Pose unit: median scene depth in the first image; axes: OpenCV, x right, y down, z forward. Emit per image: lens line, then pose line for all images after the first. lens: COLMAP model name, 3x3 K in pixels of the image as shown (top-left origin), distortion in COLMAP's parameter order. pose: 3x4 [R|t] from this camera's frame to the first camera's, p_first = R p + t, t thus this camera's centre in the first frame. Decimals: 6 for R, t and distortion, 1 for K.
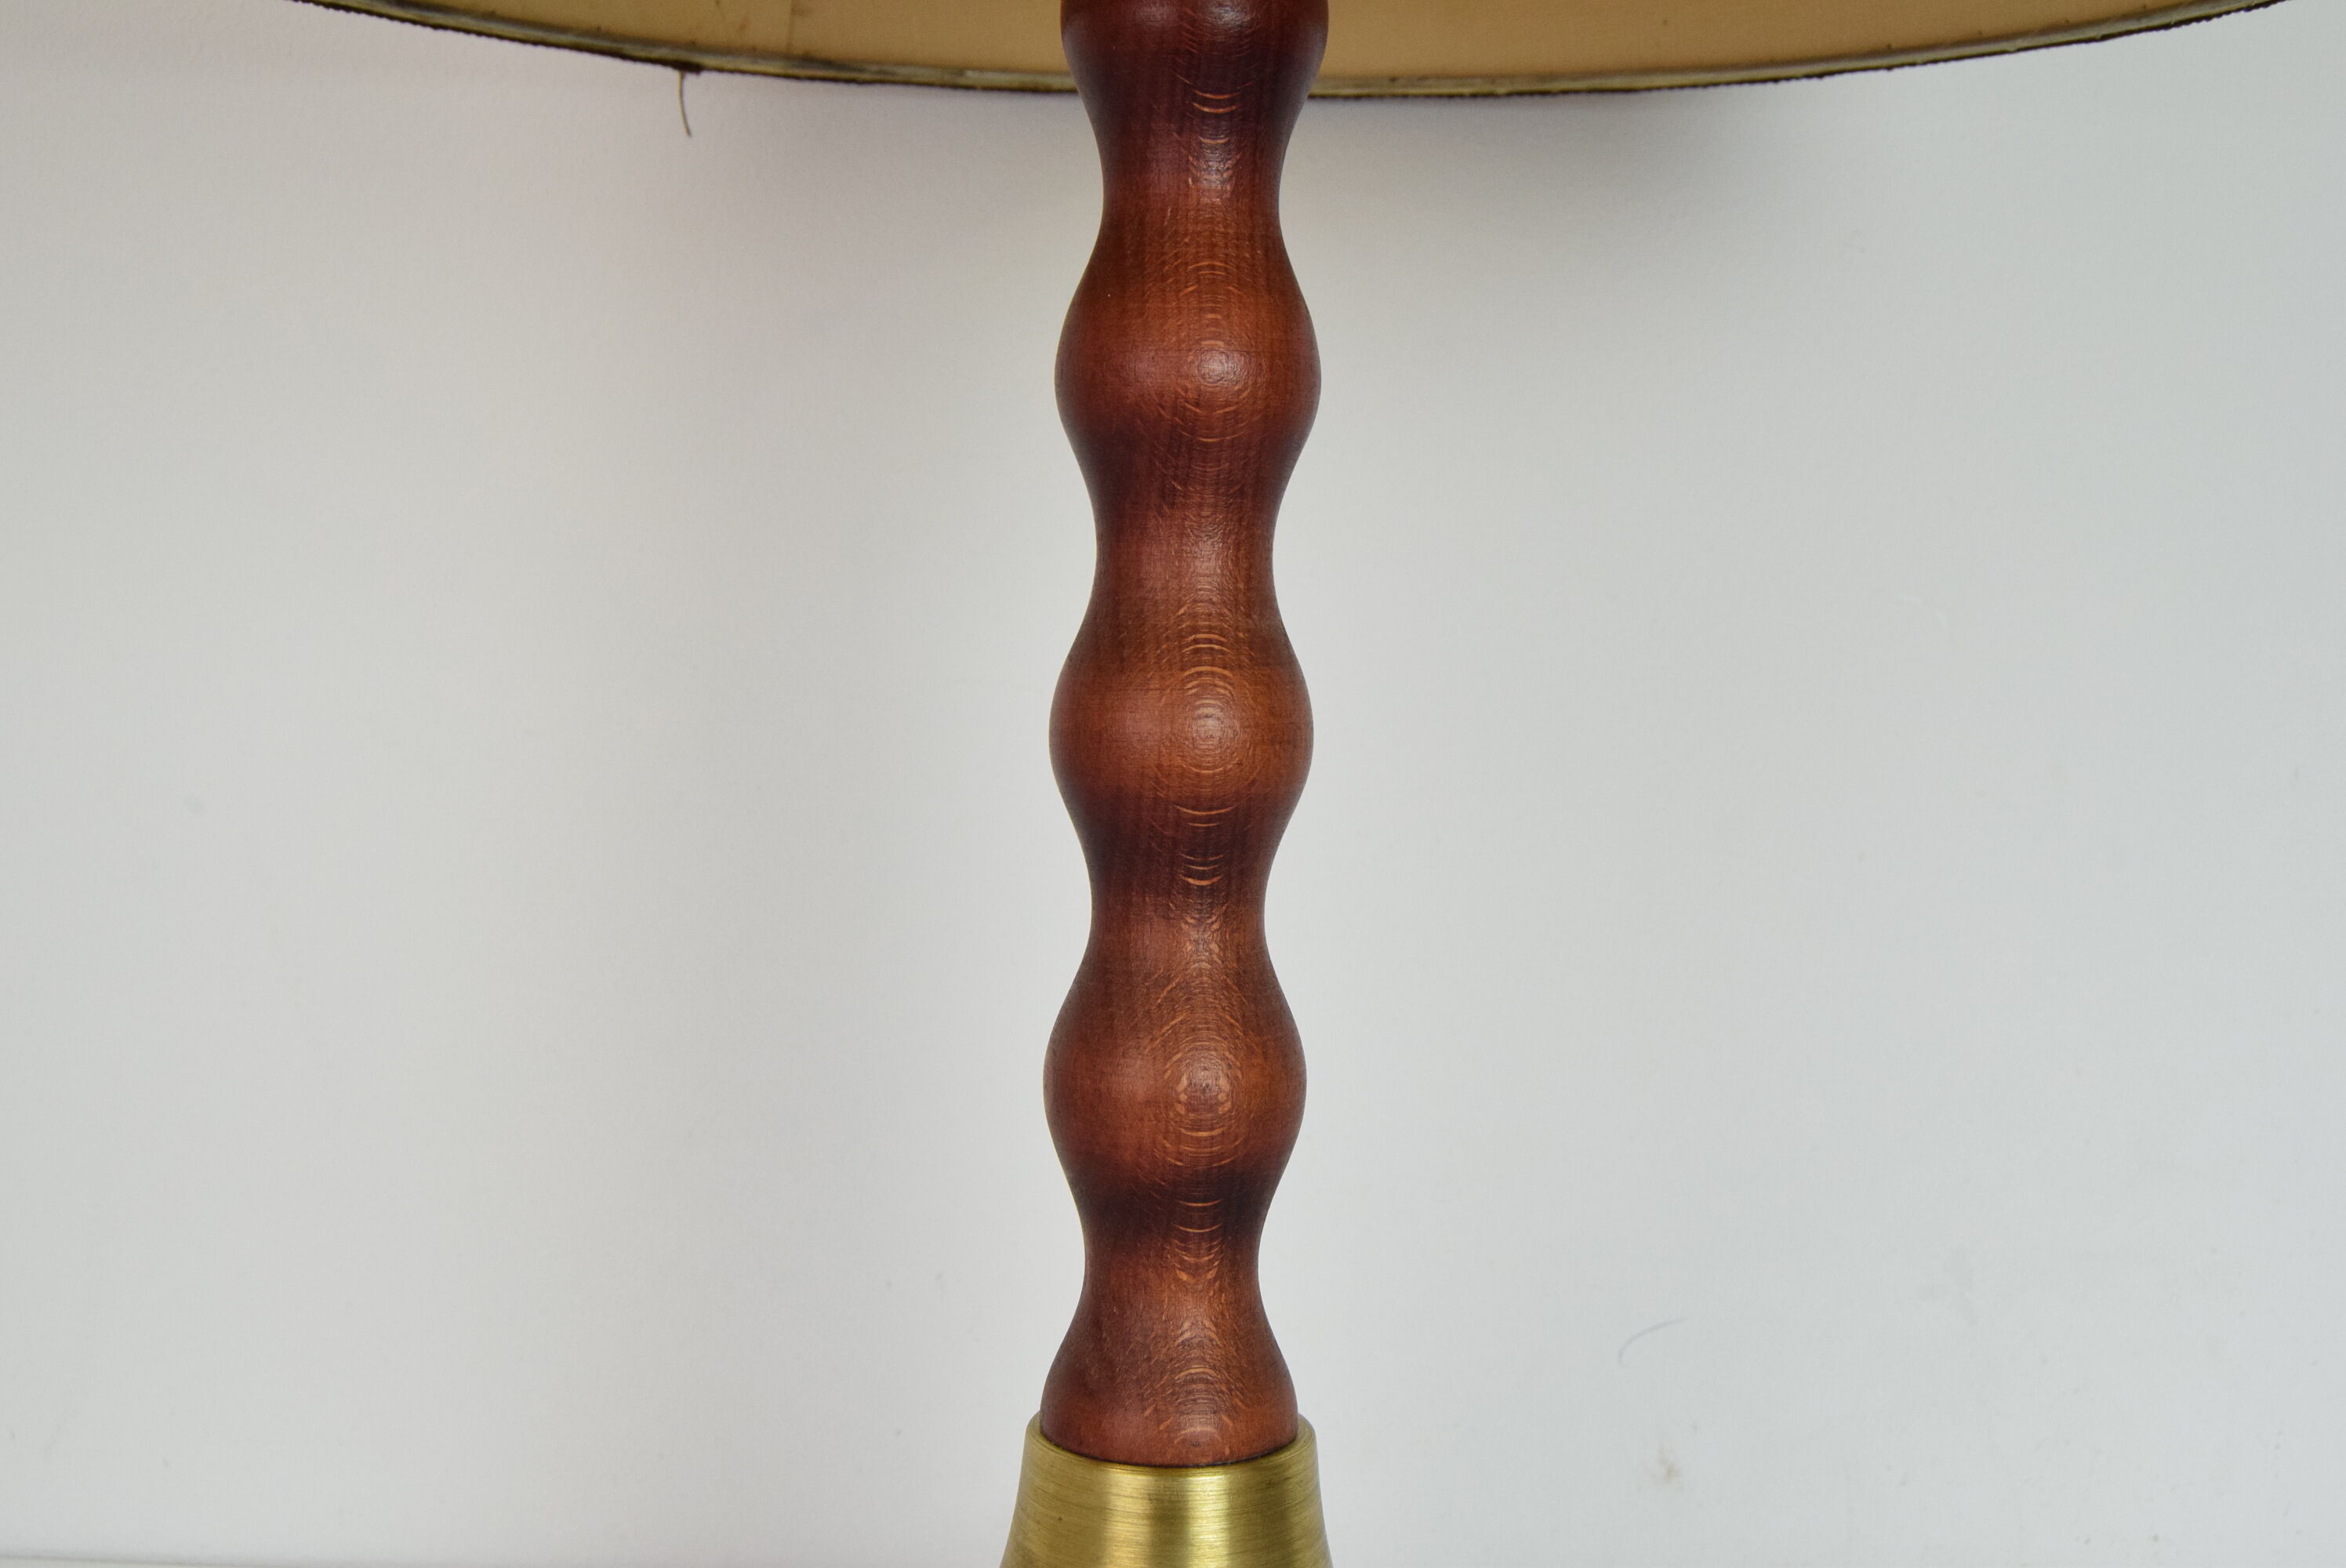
lens RADIAL K [[2618.1, 0, 1173.0], [0, 2618.1, 784.0], [0, 0, 1]] dist [-0.070787, -0.003605]
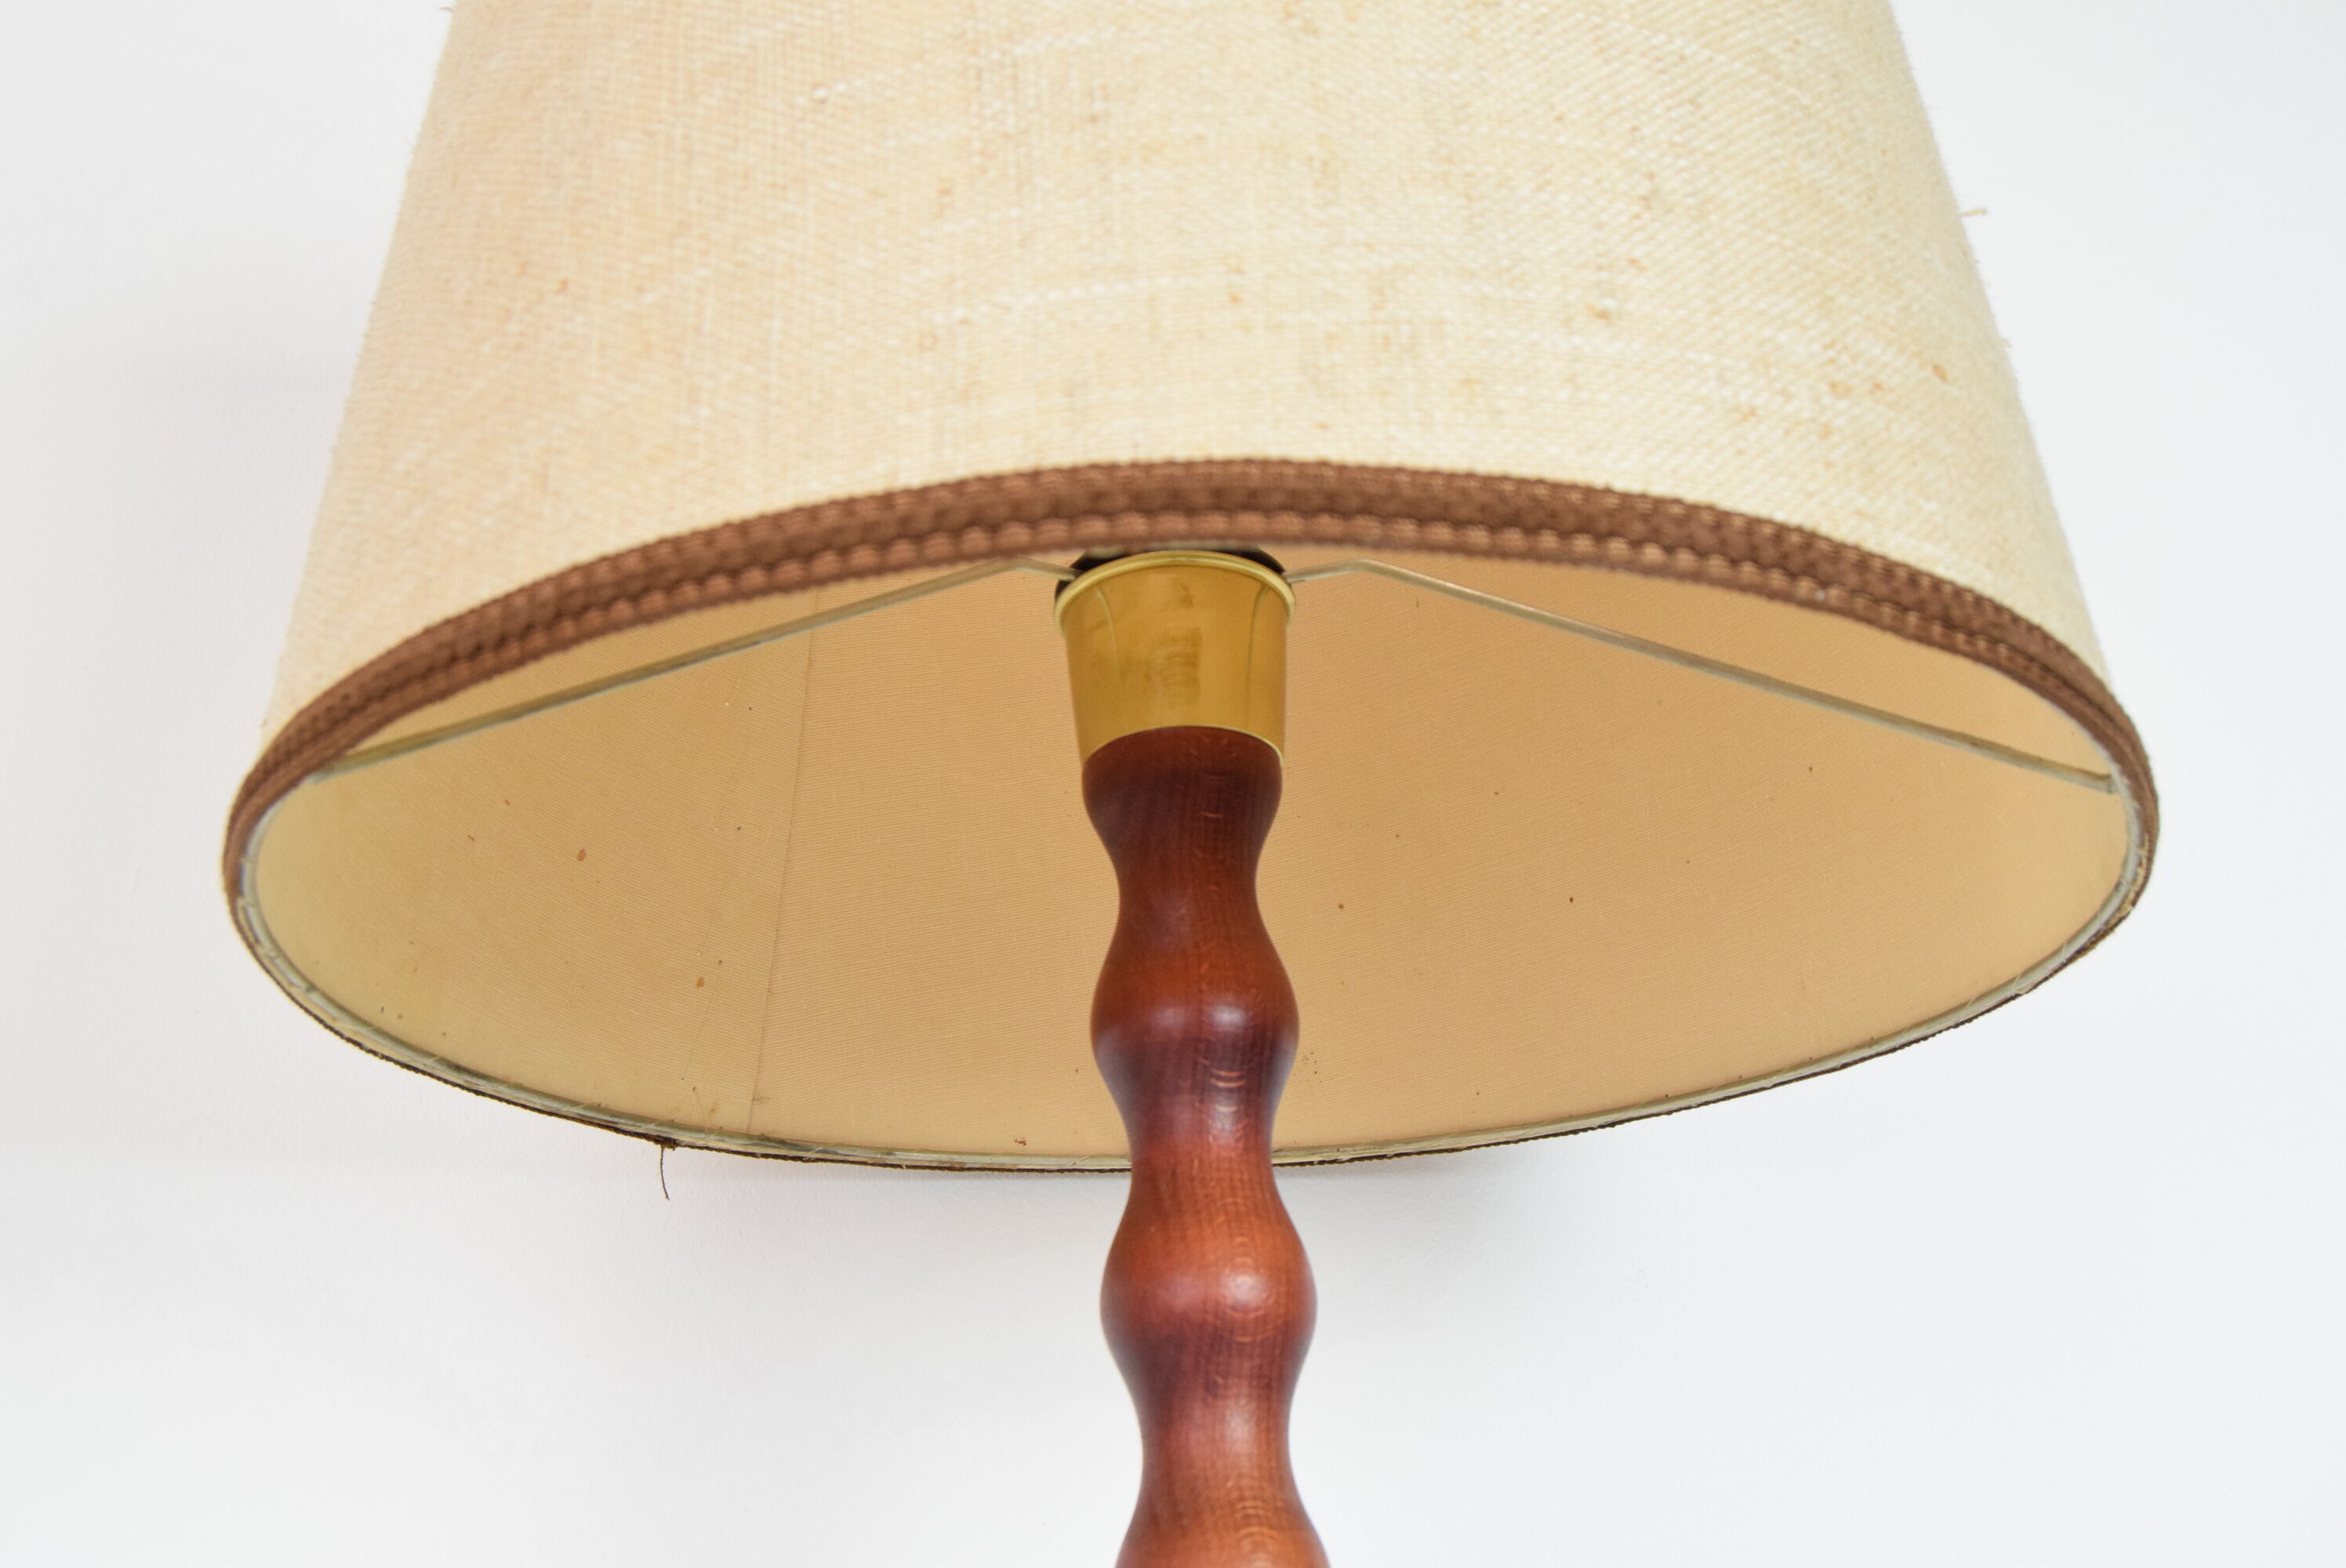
lens RADIAL K [[2618.1, 0, 1173.0], [0, 2618.1, 784.0], [0, 0, 1]] dist [-0.070787, -0.003605]
pose [[0.987512, 0.003856, 0.157496, -0.206664], [0.070981, 0.881596, -0.466638, 0.200840], [-0.140647, 0.471990, 0.870313, -0.172429]]
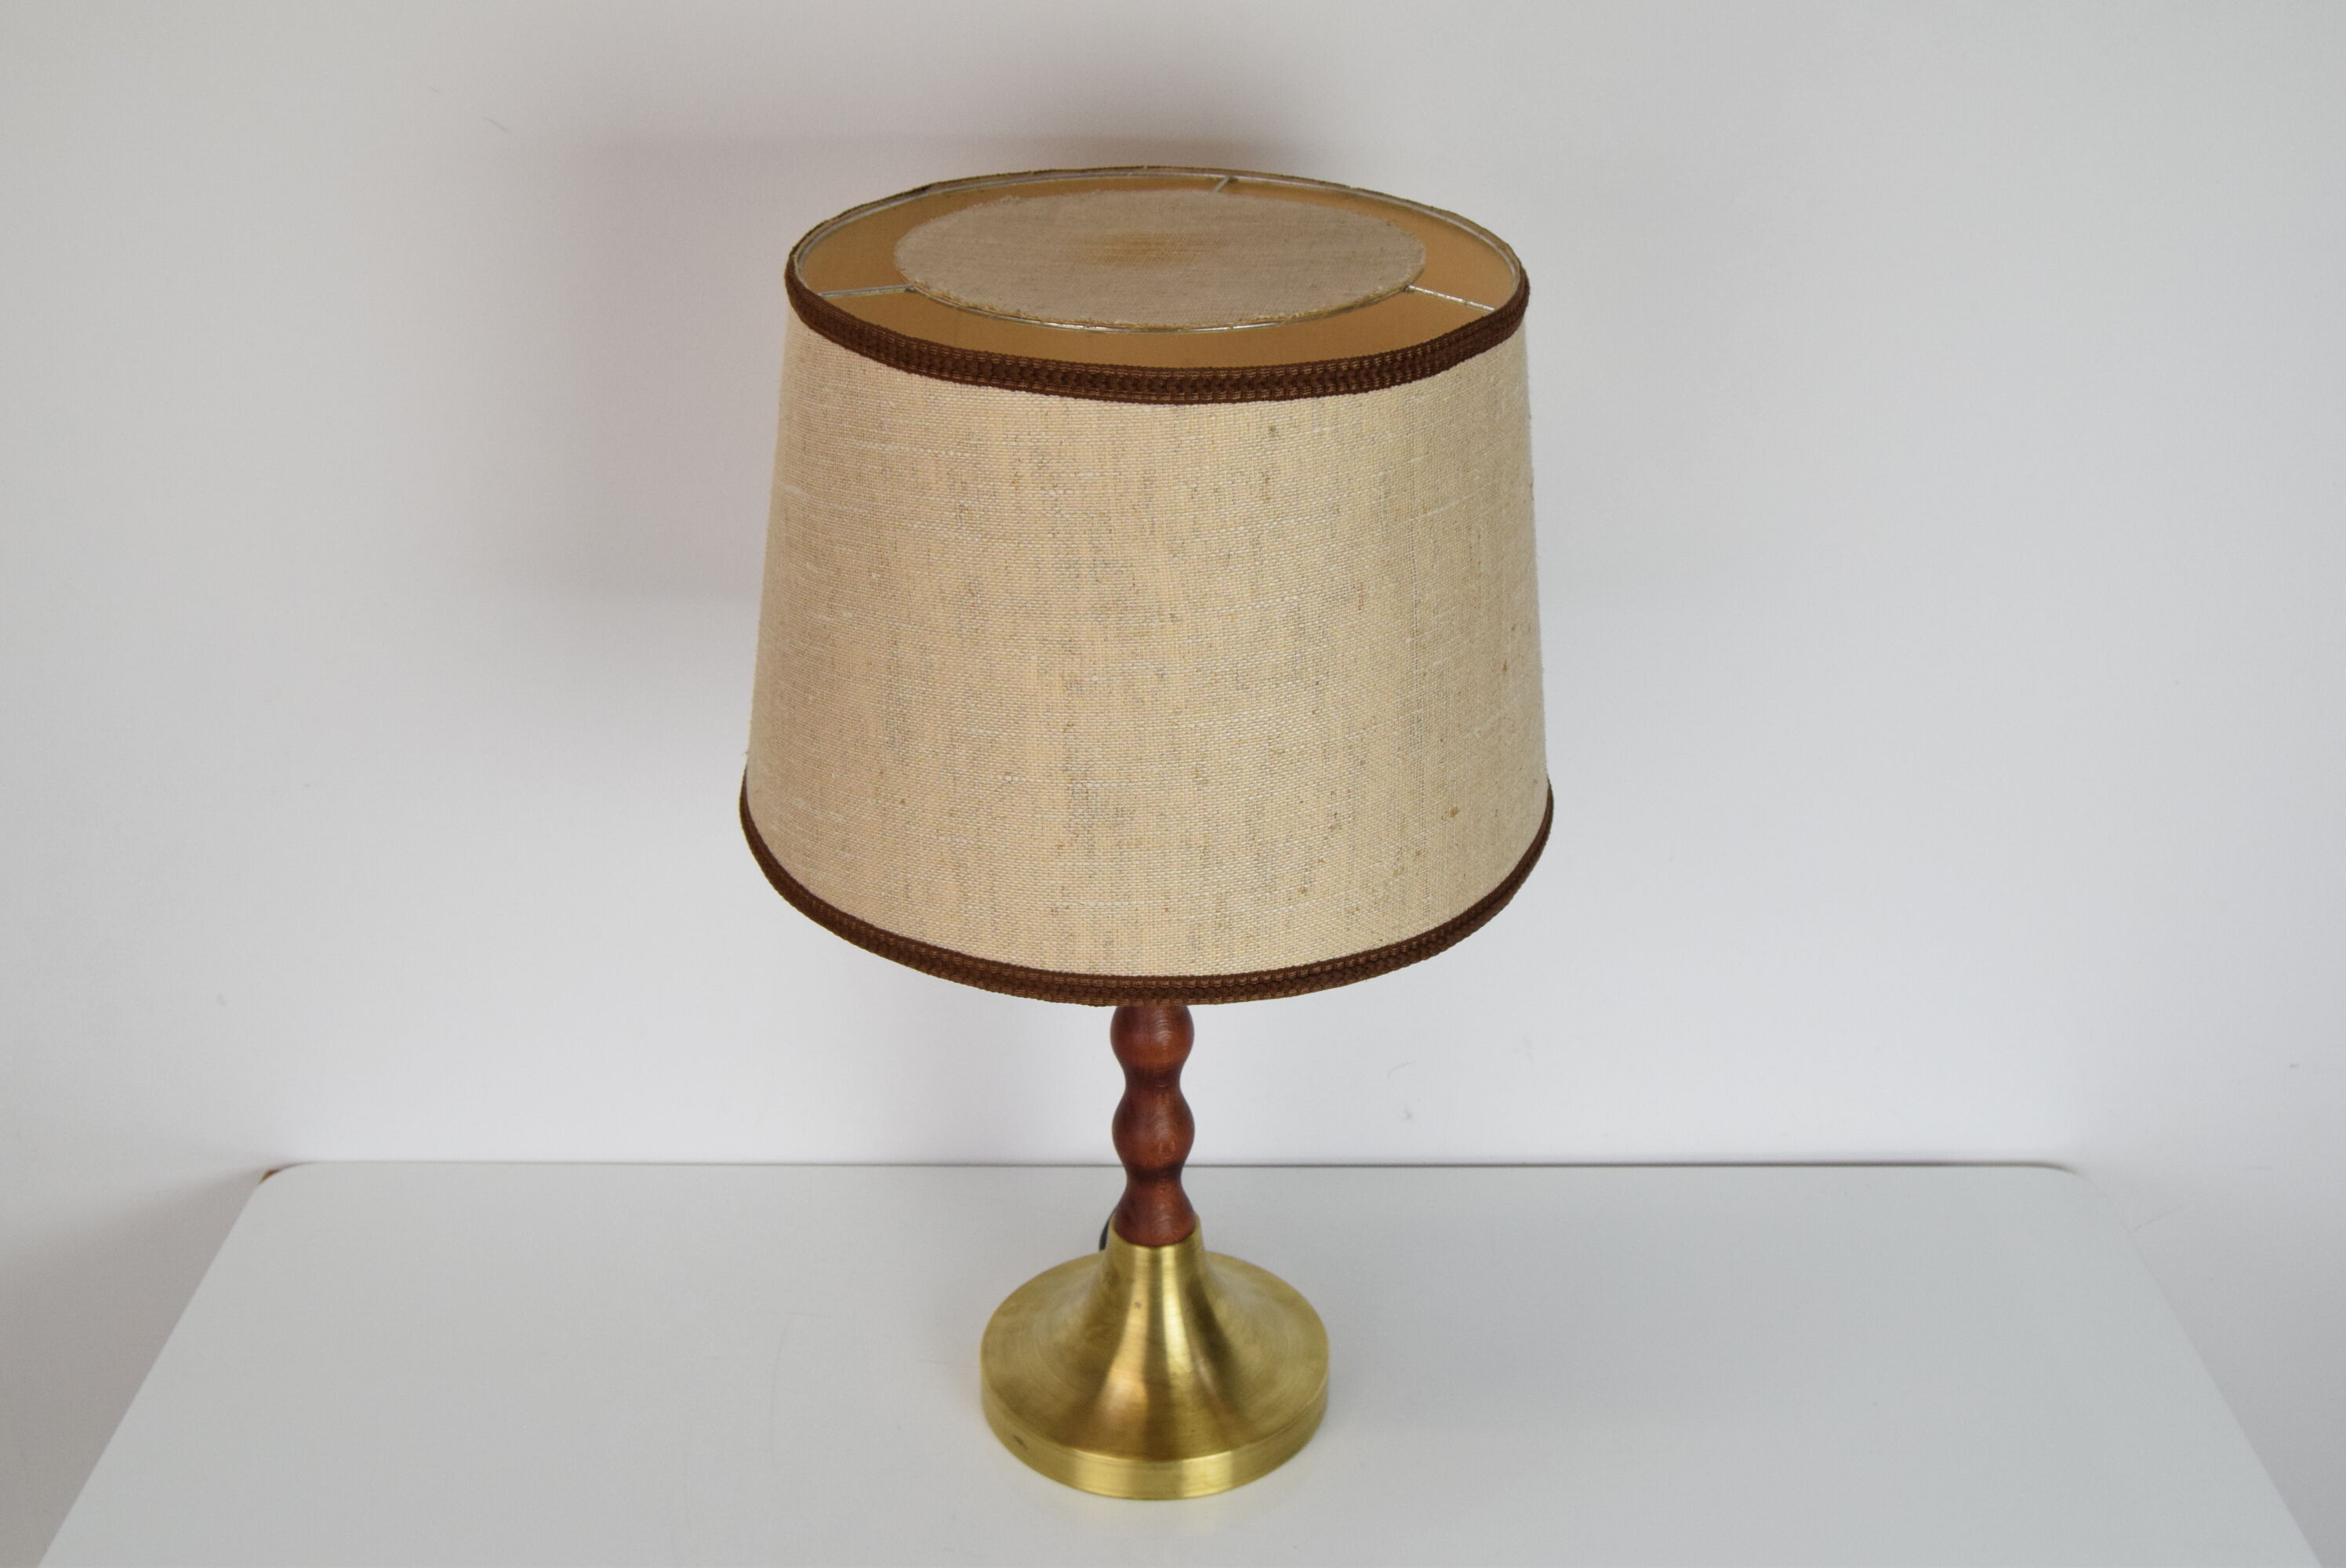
lens RADIAL K [[2618.1, 0, 1173.0], [0, 2618.1, 784.0], [0, 0, 1]] dist [-0.070787, -0.003605]
pose [[0.985453, -0.079514, 0.150198, -0.409810], [0.021264, 0.934538, 0.355227, -1.420116], [-0.168612, -0.346866, 0.922634, -1.783714]]
